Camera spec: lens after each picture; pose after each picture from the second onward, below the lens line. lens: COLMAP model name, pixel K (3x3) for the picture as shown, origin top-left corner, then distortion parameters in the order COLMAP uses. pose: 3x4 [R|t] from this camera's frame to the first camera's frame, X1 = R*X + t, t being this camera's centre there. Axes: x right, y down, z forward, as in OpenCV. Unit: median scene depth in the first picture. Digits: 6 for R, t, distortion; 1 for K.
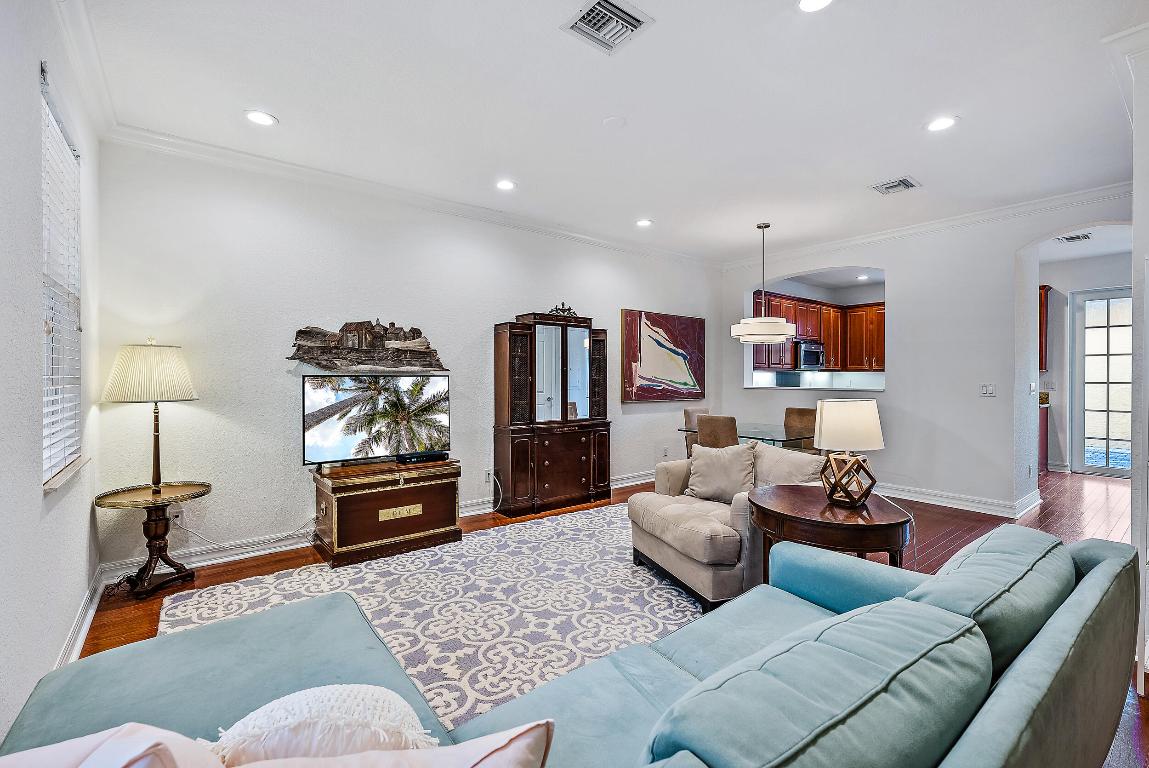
lens RADIAL K [[504.6, 0, 574.5], [0, 504.6, 384.0], [0, 0, 1]] dist [0.000886, -0.000457]
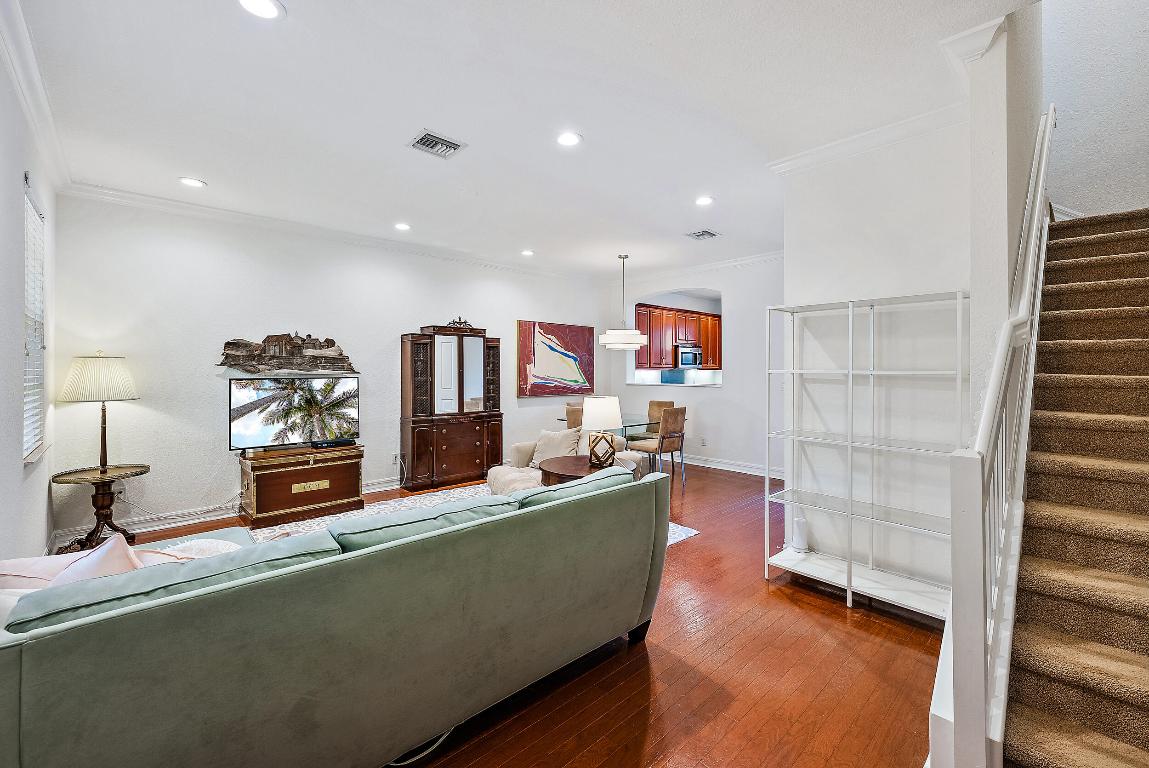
lens RADIAL K [[481.4, 0, 573.8], [0, 481.4, 372.4], [0, 0, 1]] dist [-0.000715, -0.000313]
pose [[0.995892, -0.002341, 0.090518, 0.187977], [0.003387, 0.999929, -0.011405, -0.014421], [-0.090485, 0.011665, 0.995829, -0.244841]]
